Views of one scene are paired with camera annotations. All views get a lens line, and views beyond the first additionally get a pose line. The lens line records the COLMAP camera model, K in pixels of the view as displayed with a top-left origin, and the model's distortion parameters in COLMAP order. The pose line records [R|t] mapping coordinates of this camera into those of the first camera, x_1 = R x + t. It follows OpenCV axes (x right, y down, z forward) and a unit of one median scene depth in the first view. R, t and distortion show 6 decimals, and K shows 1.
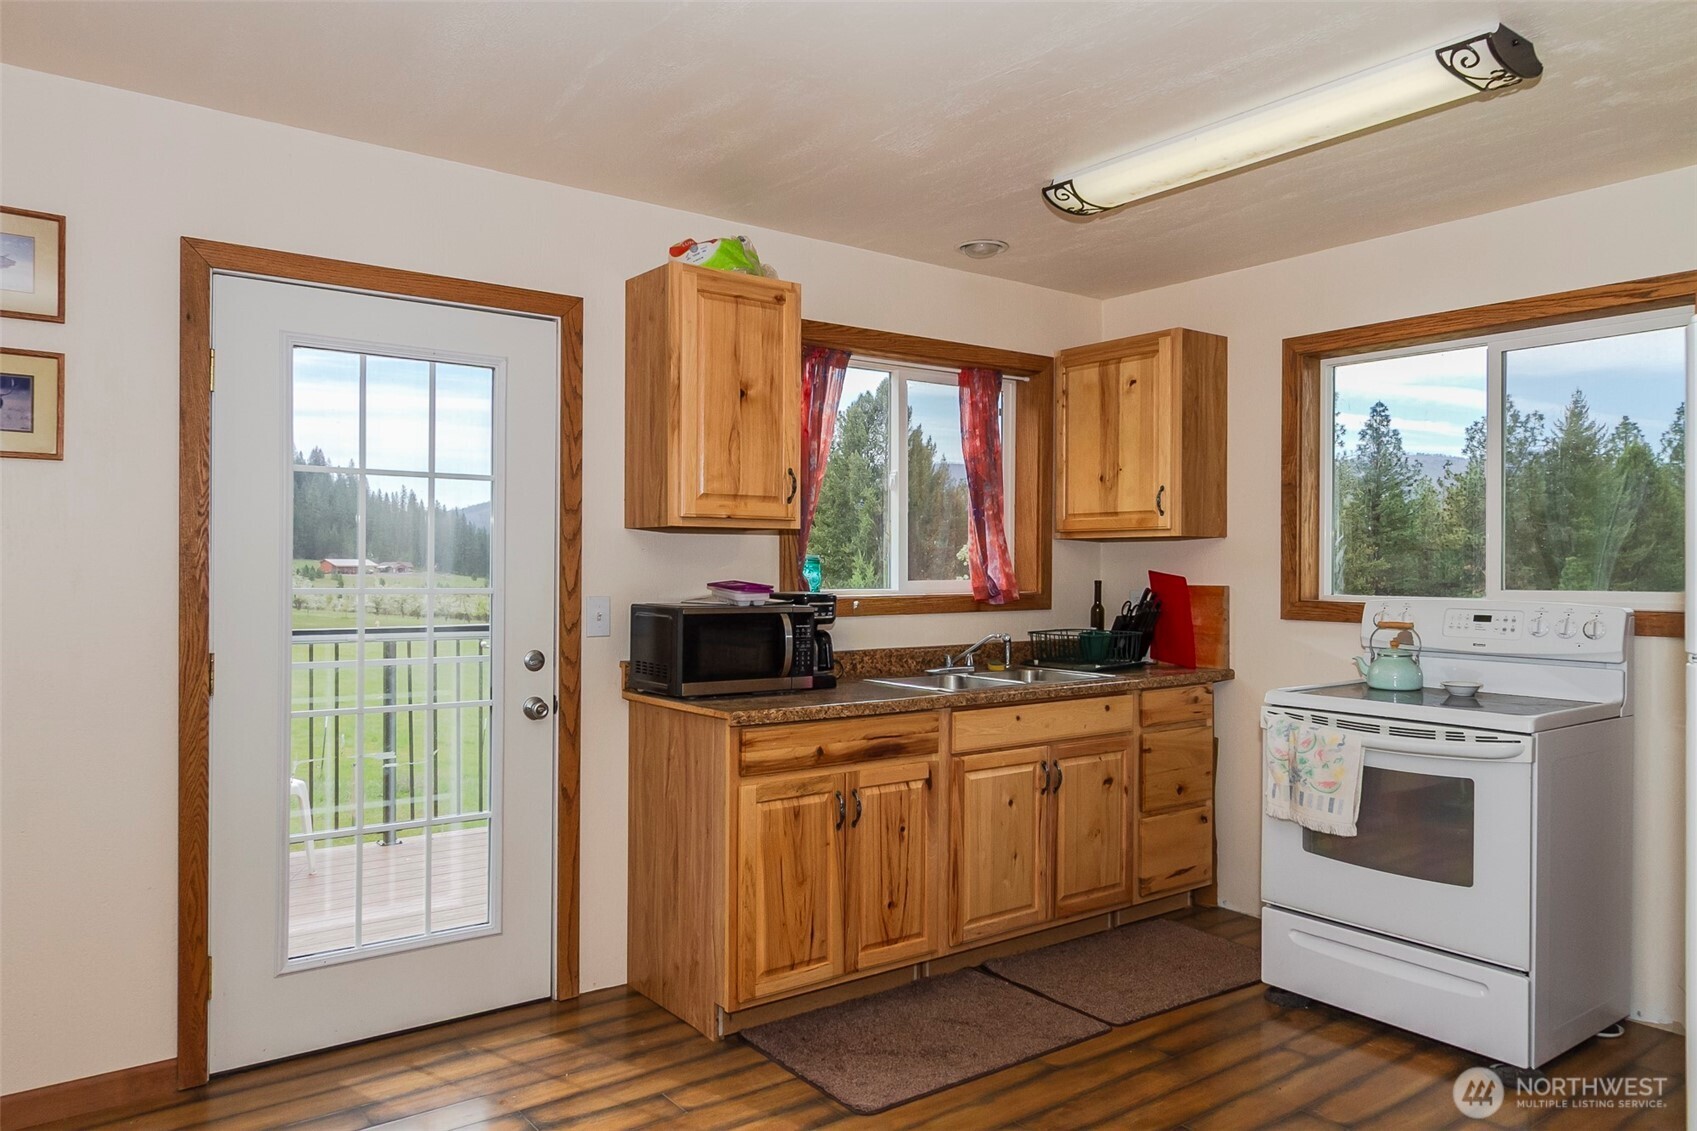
lens RADIAL K [[1170.5, 0, 857.2], [0, 1170.5, 564.1], [0, 0, 1]] dist [0.000262, -0.000326]
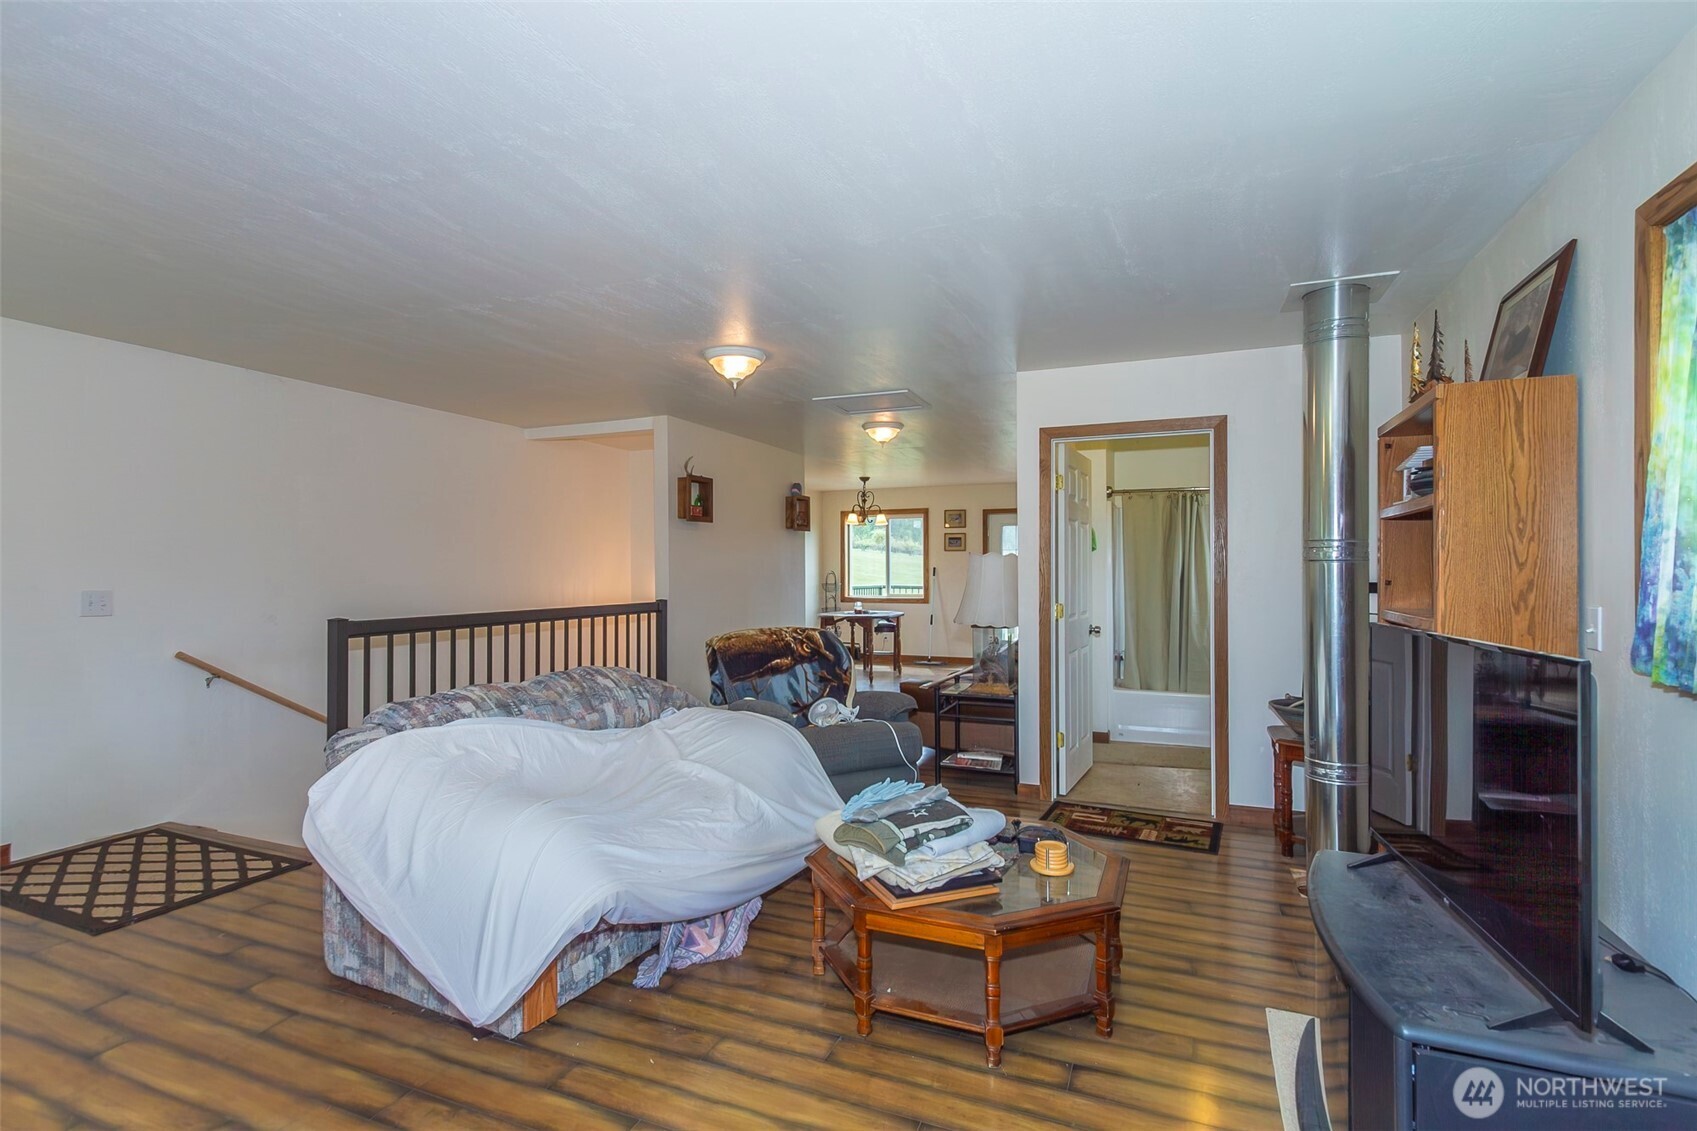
lens RADIAL K [[798.2, 0, 844.0], [0, 798.2, 569.5], [0, 0, 1]] dist [-0.001237, 0.000052]
pose [[0.499872, -0.004311, -0.866089, 2.329420], [0.007990, 0.999968, -0.000366, 0.000269], [0.866063, -0.006737, 0.499890, -1.437305]]
